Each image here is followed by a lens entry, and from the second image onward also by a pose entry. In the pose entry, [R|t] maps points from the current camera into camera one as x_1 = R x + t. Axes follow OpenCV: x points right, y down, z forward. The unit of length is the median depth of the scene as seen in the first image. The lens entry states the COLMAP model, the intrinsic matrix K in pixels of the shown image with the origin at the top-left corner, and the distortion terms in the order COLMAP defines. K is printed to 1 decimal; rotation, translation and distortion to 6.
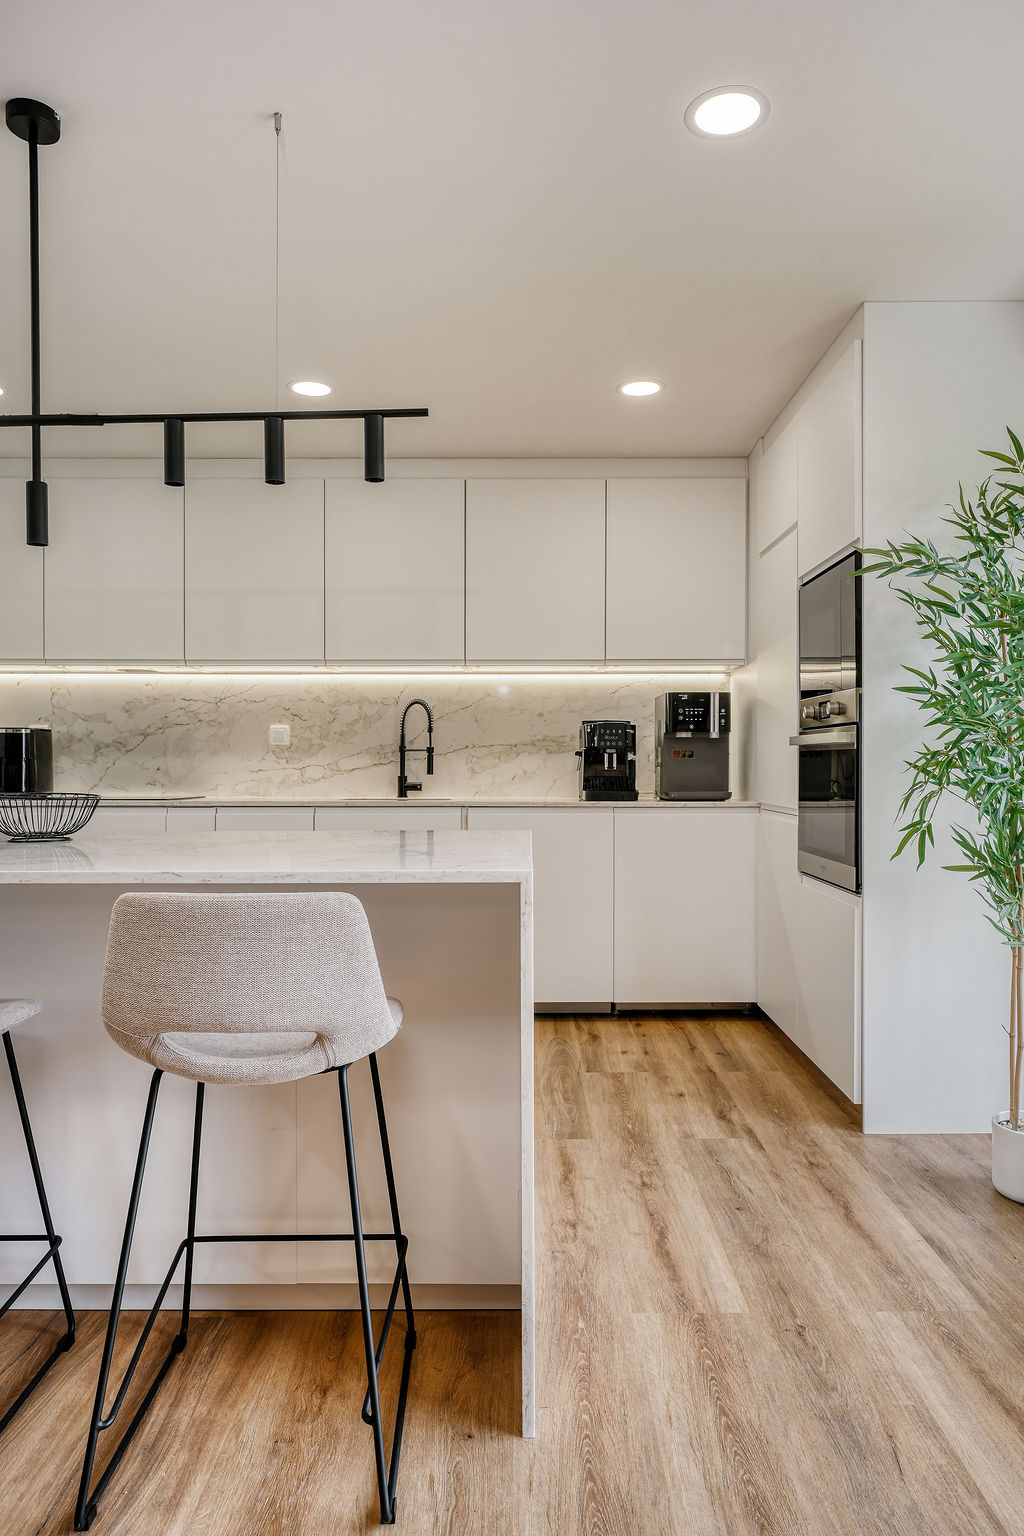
lens RADIAL K [[1002.0, 0, 518.8], [0, 1002.0, 769.8], [0, 0, 1]] dist [-0.005909, -0.002075]
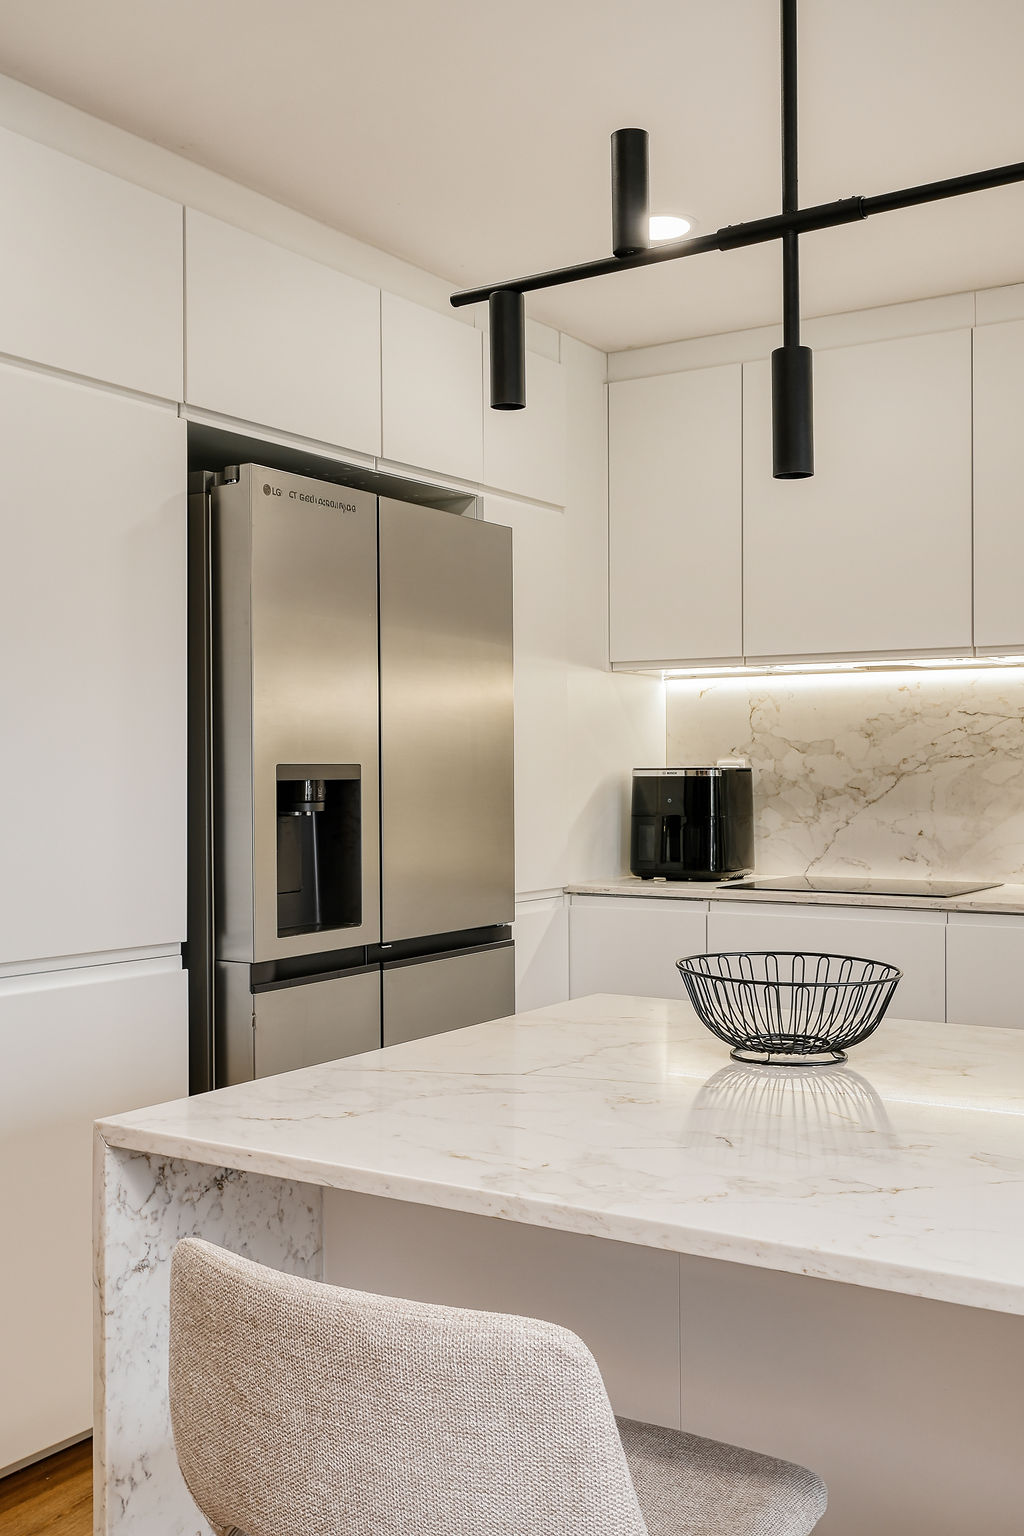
lens RADIAL K [[1512.9, 0, 519.0], [0, 1512.9, 763.3], [0, 0, 1]] dist [-0.001323, 0.000000]
pose [[0.844795, -0.005251, -0.535065, -0.097180], [0.000405, 0.999958, -0.009174, -0.037922], [0.535091, 0.007534, 0.844761, 0.147386]]
